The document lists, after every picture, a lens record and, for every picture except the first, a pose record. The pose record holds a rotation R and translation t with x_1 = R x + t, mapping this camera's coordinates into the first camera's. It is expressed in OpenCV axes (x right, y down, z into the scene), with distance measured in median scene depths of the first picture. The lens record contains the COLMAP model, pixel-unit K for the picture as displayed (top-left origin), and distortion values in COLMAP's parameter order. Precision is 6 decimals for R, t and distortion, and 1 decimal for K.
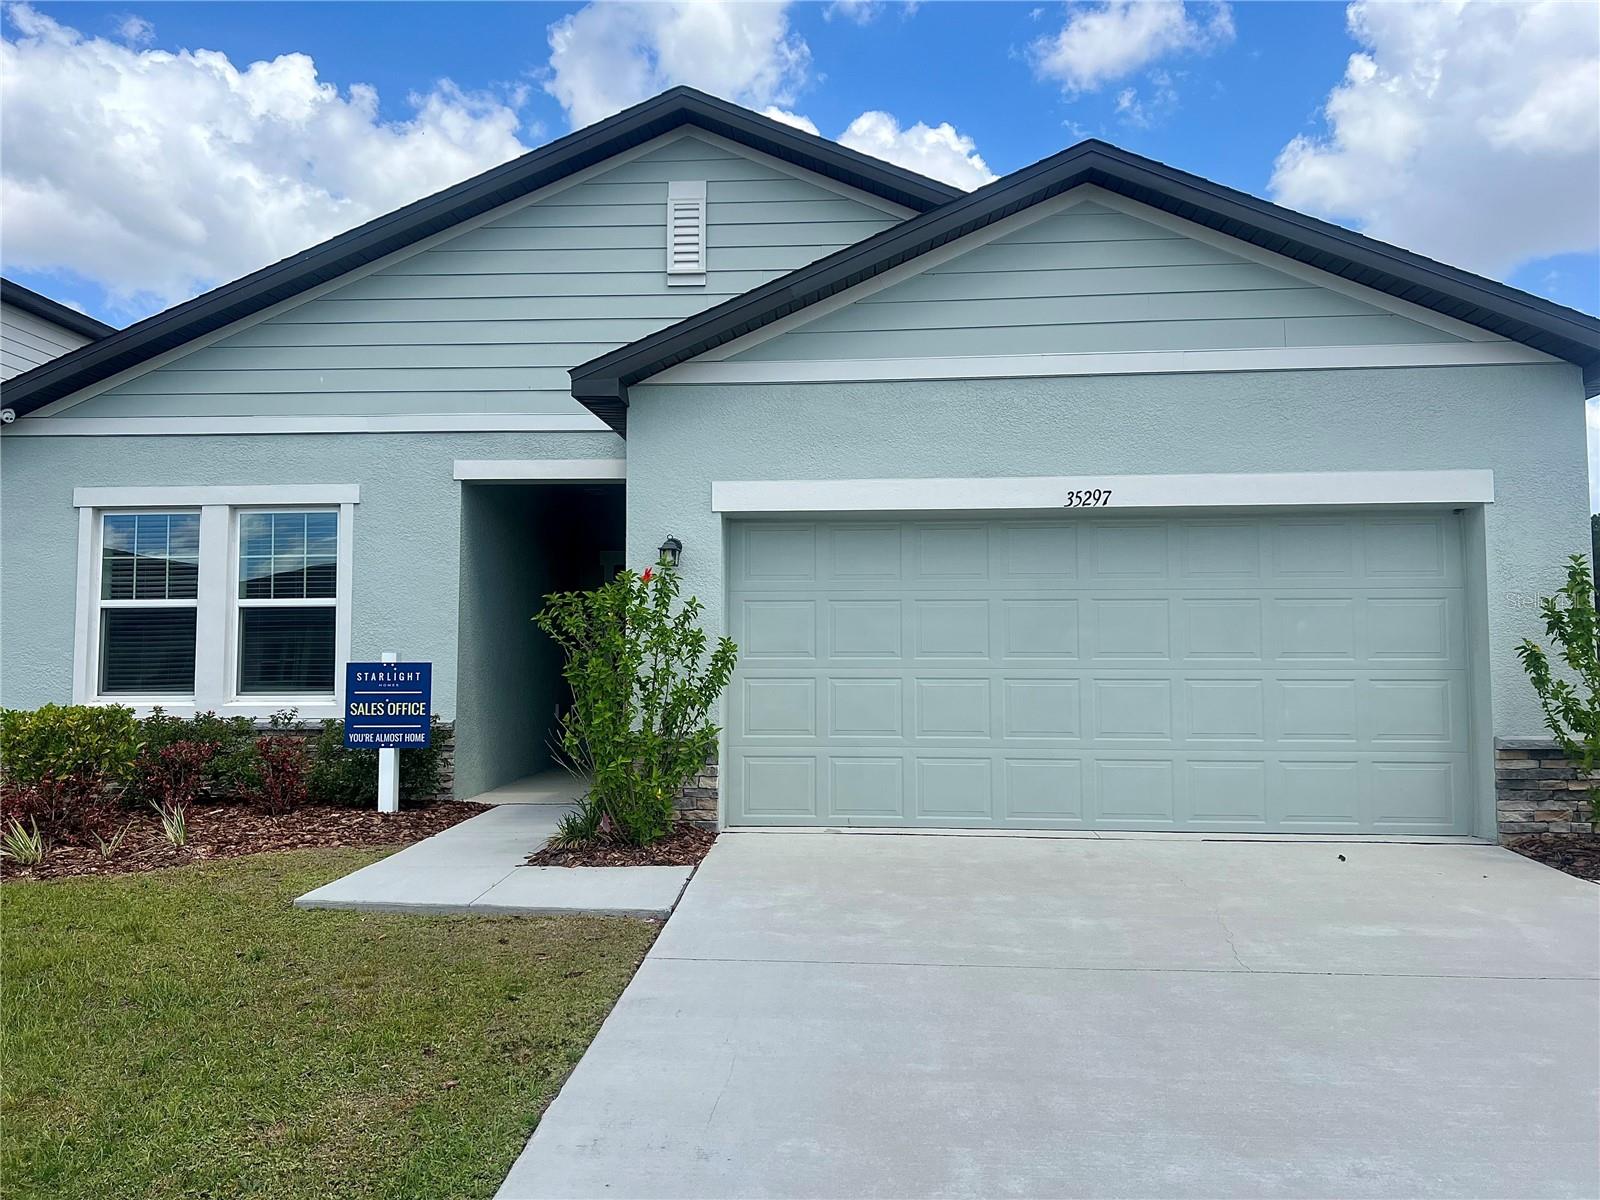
lens RADIAL K [[1216.3, 0, 767.3], [0, 1216.3, 547.4], [0, 0, 1]] dist [0.038837, -0.067725]
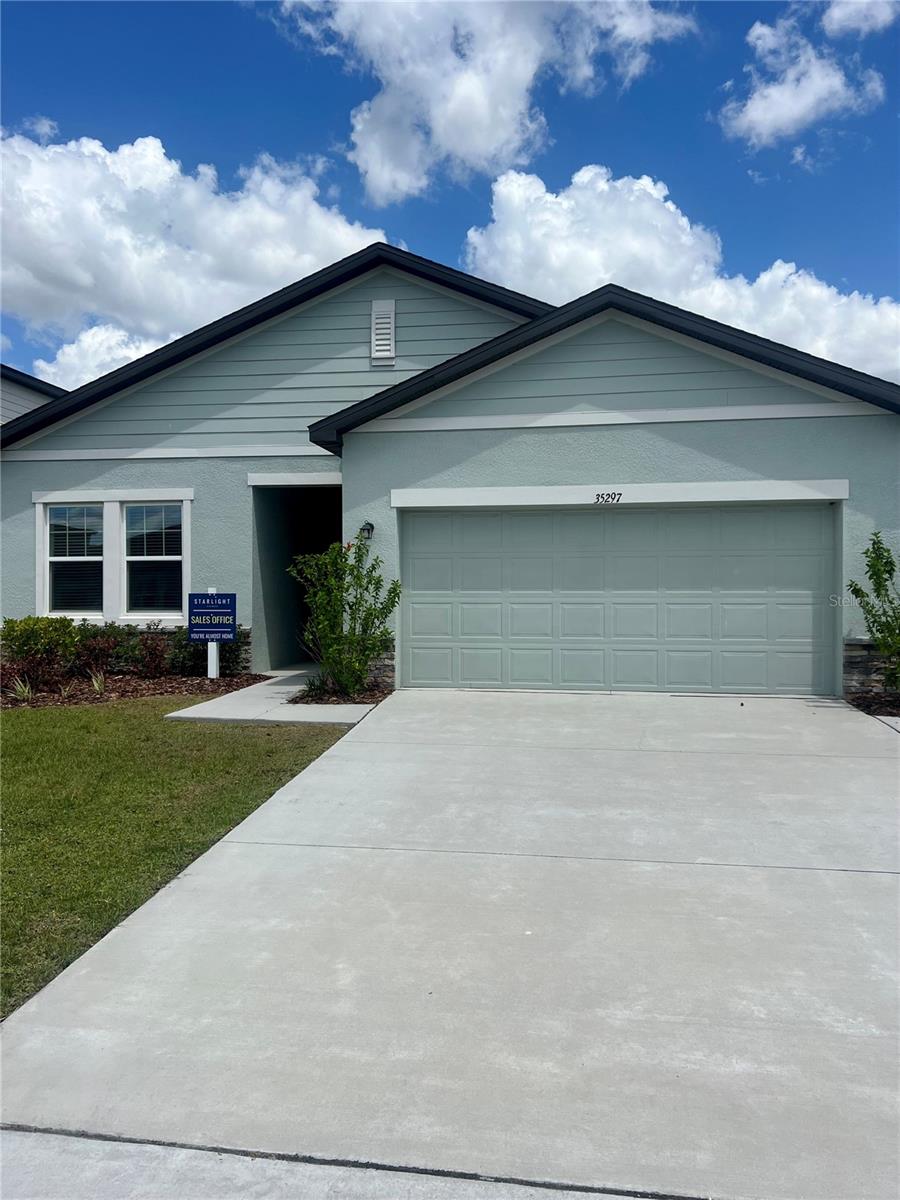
lens RADIAL K [[920.9, 0, 450.0], [0, 920.9, 600.0], [0, 0, 1]] dist [0.005806, -0.152788]
pose [[0.997630, 0.001594, -0.068786, 0.119664], [0.005249, 0.995054, 0.099192, -0.025026], [0.068604, -0.099318, 0.992688, -0.281331]]
